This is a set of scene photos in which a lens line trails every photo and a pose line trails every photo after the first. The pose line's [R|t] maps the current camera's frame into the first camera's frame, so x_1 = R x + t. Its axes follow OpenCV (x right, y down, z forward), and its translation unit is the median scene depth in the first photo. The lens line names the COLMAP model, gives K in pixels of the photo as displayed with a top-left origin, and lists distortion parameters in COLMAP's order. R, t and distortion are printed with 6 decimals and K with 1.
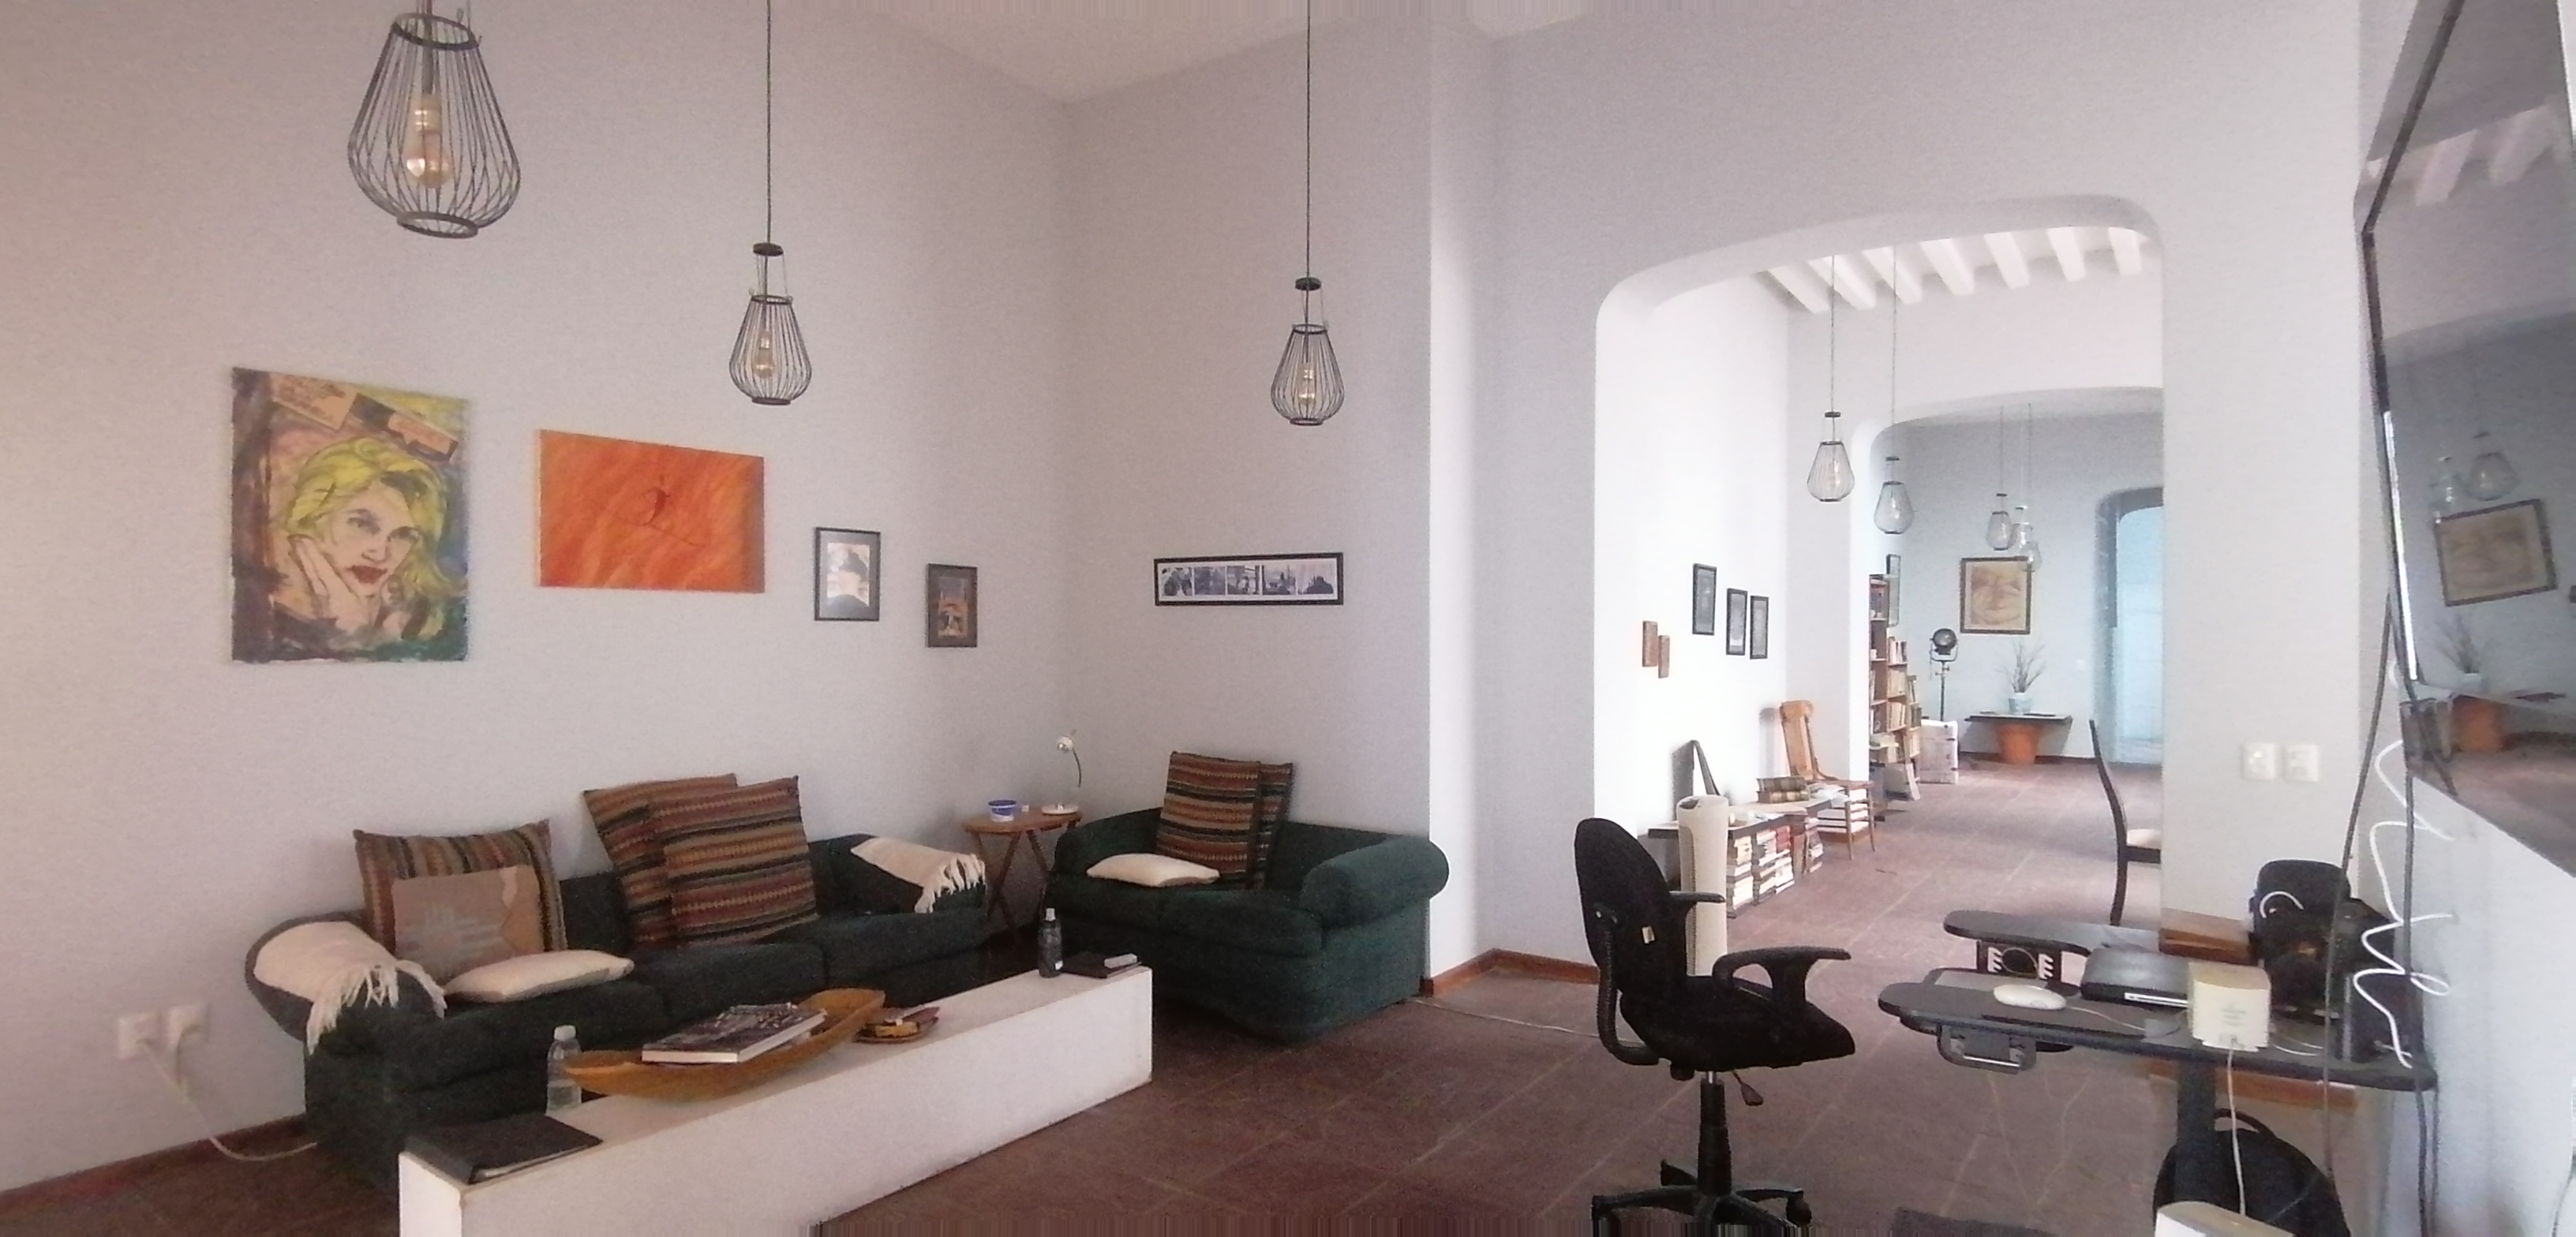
lens RADIAL K [[1216.7, 0, 1299.3], [0, 1216.7, 631.9], [0, 0, 1]] dist [0.002533, 0.000157]
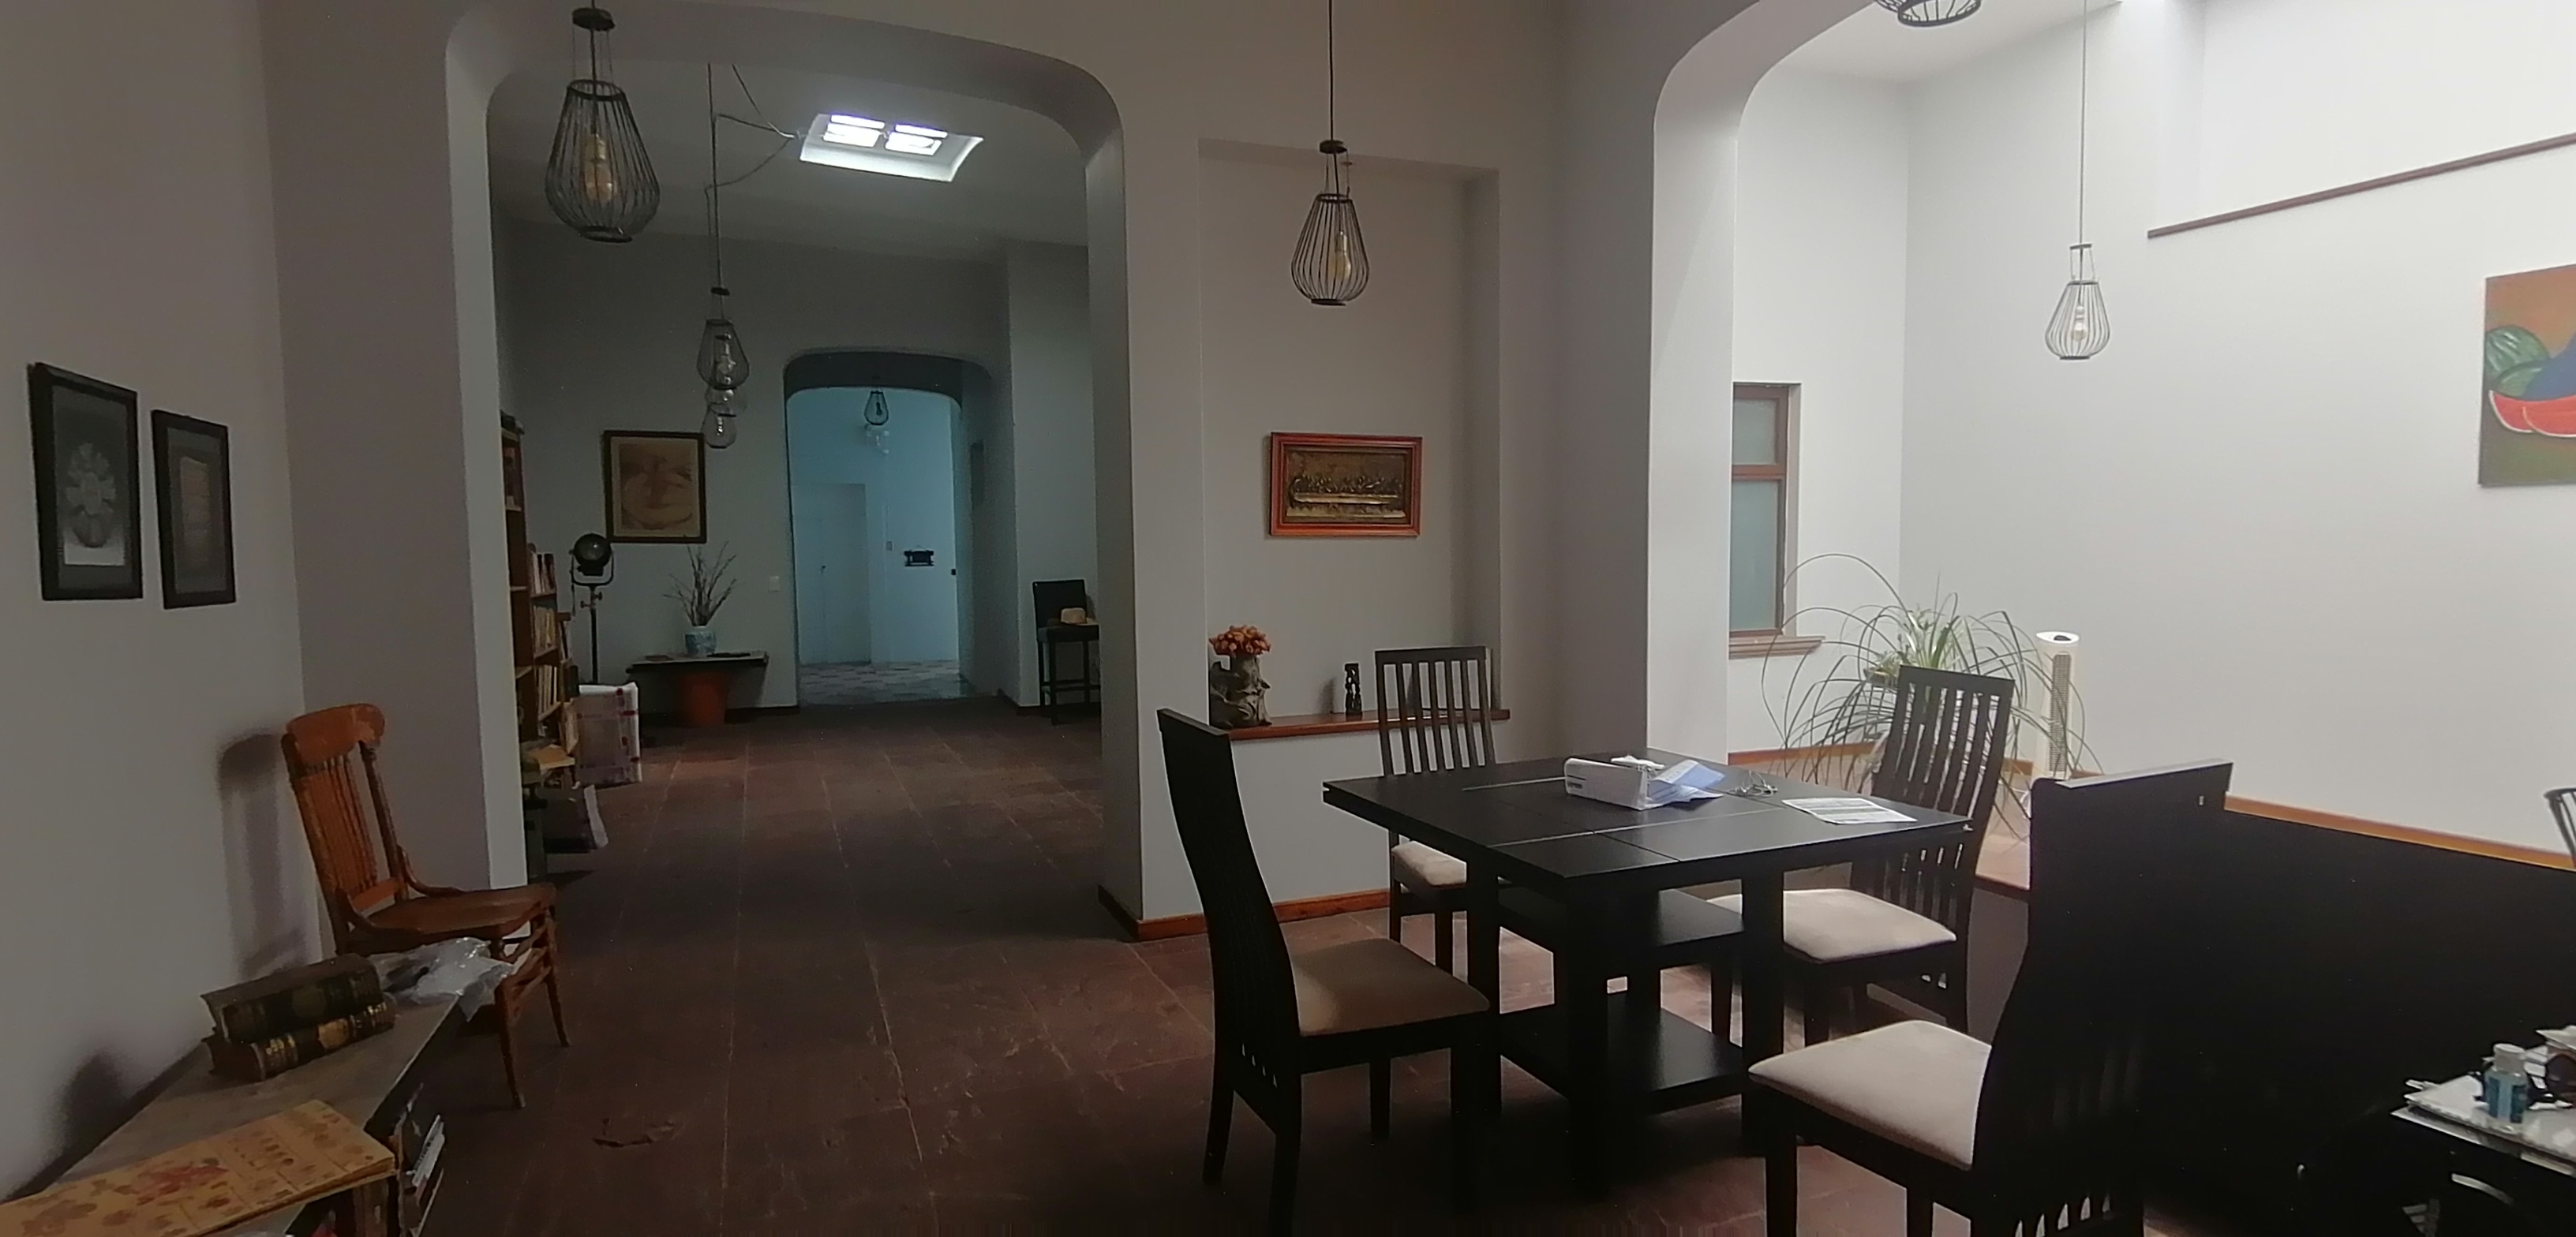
lens RADIAL K [[1327.3, 0, 1288.0], [0, 1327.3, 618.5], [0, 0, 1]] dist [0.017095, -0.030757]
pose [[0.533793, -0.063951, 0.843194, 0.149544], [0.020991, 0.997831, 0.062391, 0.006332], [-0.845355, -0.015604, 0.533977, 0.359427]]
